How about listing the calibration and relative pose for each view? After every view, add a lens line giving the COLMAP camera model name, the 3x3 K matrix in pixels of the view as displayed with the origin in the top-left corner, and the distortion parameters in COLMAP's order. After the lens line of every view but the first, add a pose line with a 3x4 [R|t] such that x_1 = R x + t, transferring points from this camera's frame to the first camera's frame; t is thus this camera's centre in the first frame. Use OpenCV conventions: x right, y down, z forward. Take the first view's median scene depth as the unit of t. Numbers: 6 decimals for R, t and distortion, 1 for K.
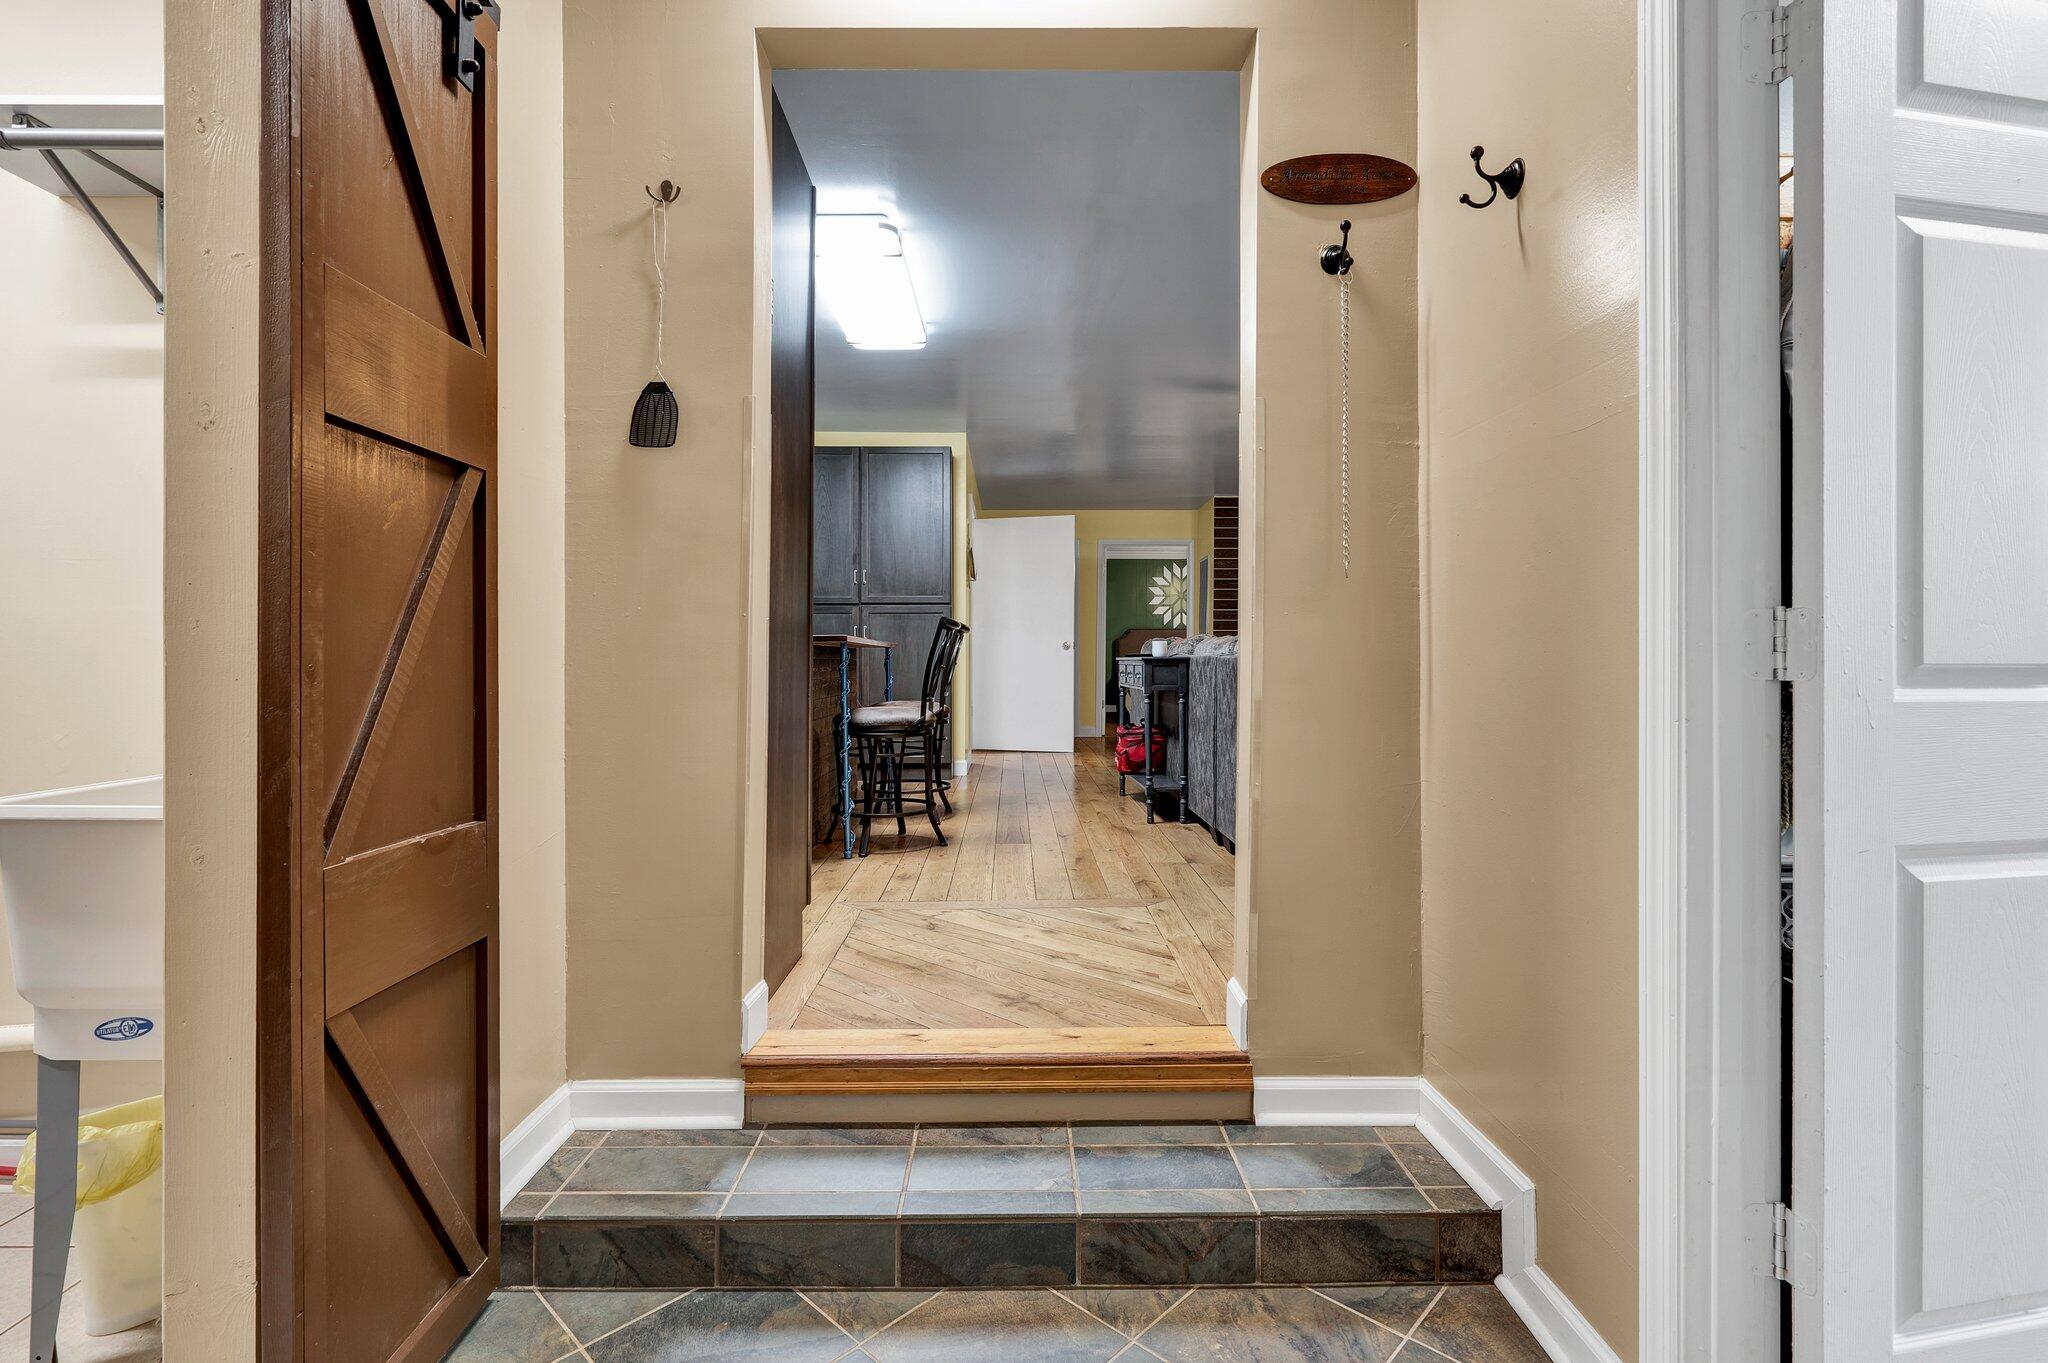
lens RADIAL K [[934.6, 0, 1019.5], [0, 934.6, 663.2], [0, 0, 1]] dist [-0.007704, 0.004015]
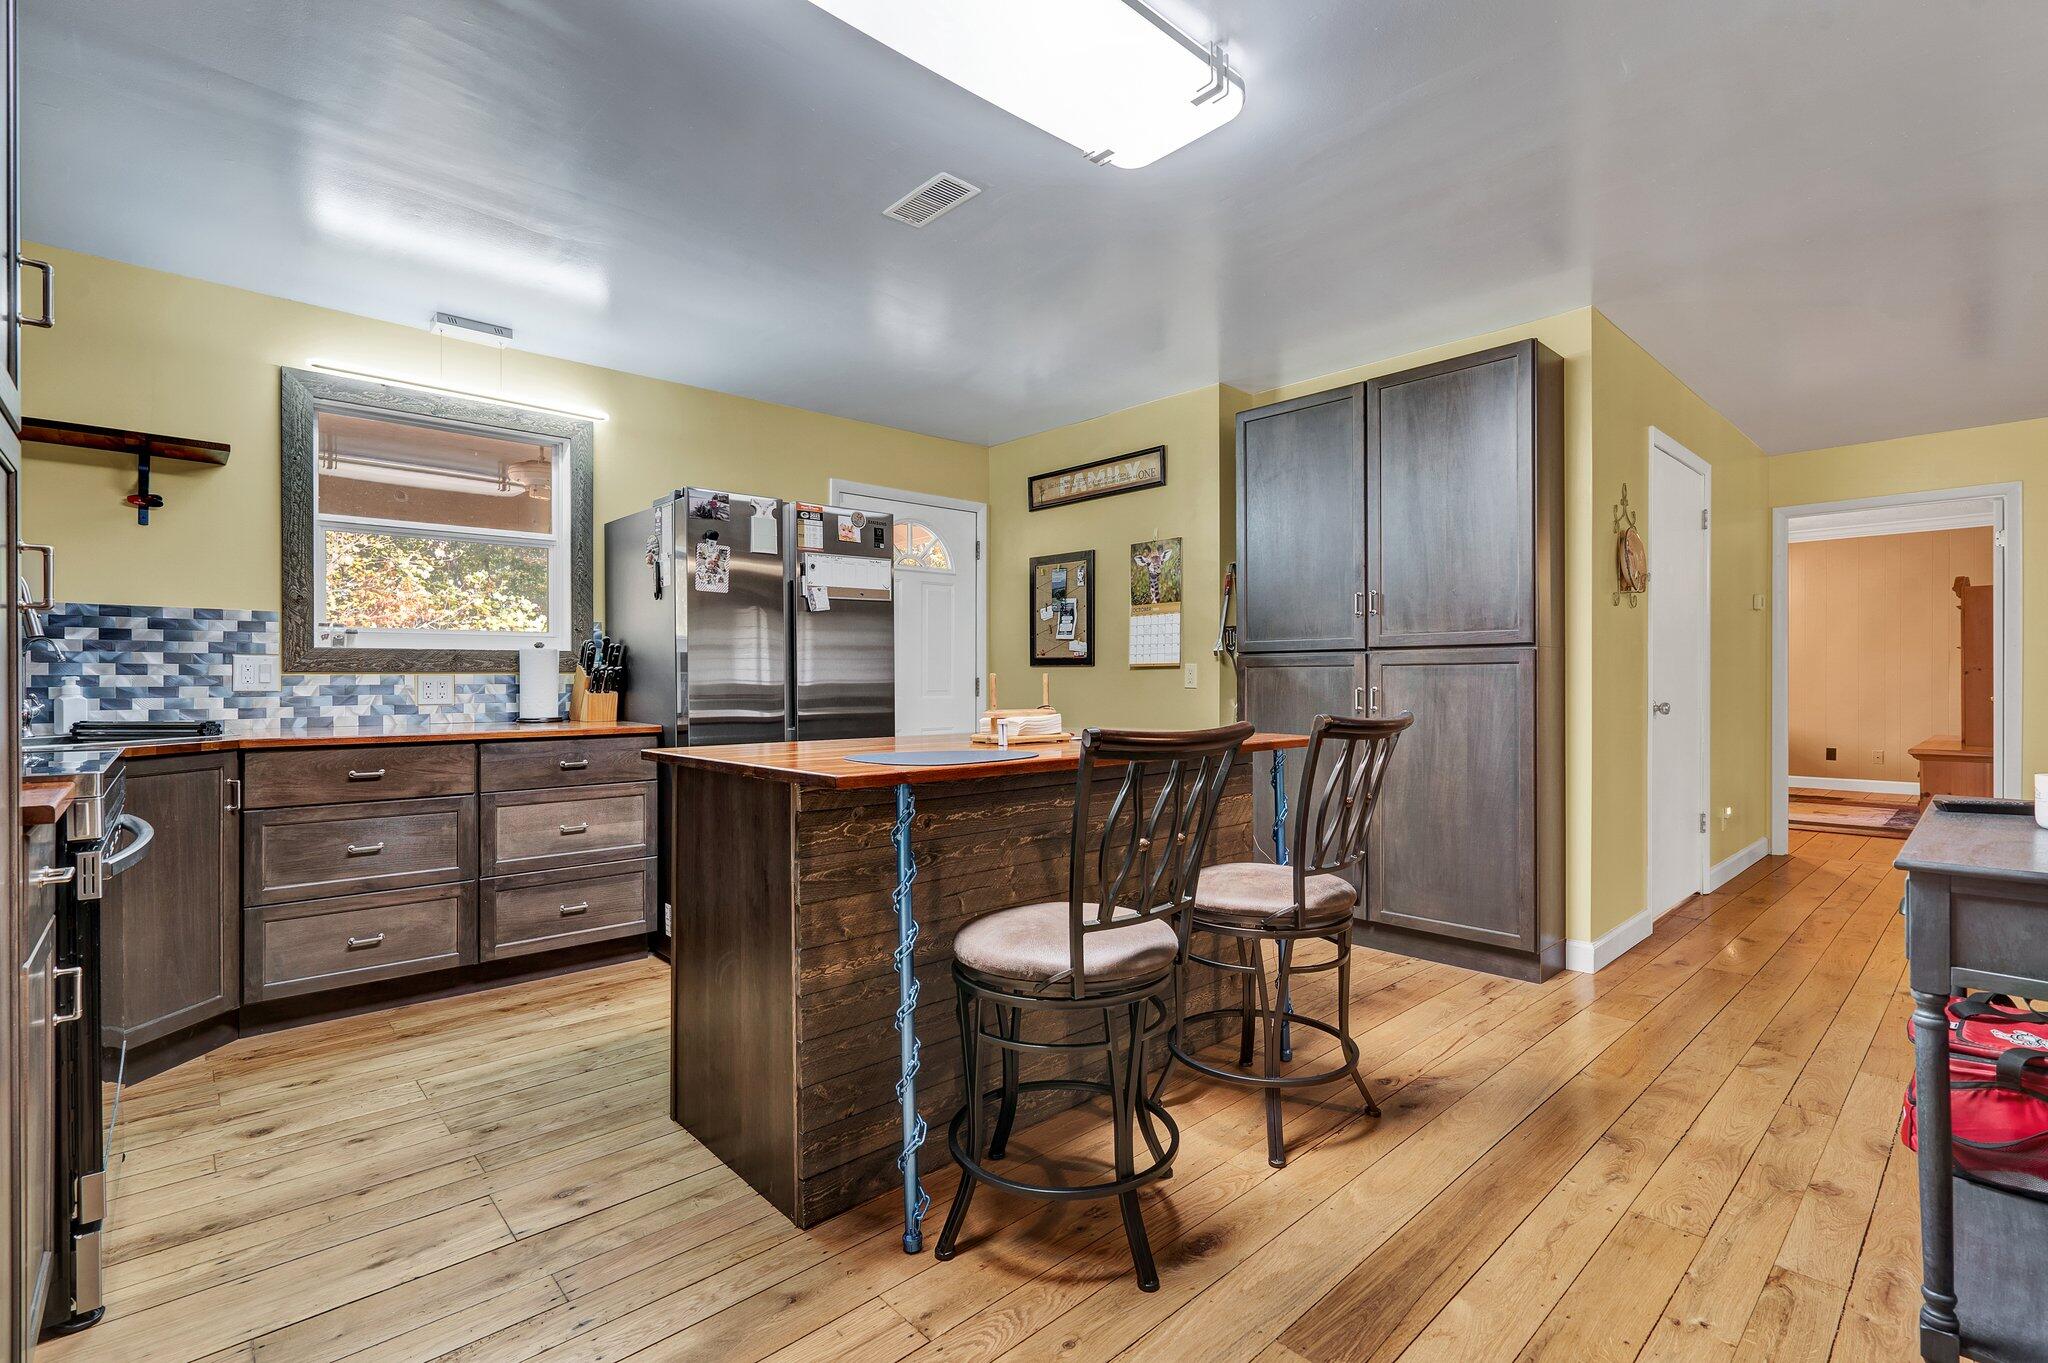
lens RADIAL K [[934.6, 0, 1016.0], [0, 934.6, 686.3], [0, 0, 1]] dist [-0.007704, 0.004015]
pose [[0.670996, 0.002780, -0.741455, 0.115651], [0.001032, 0.999989, 0.004682, -0.043103], [0.741460, -0.003907, 0.670986, 0.443938]]
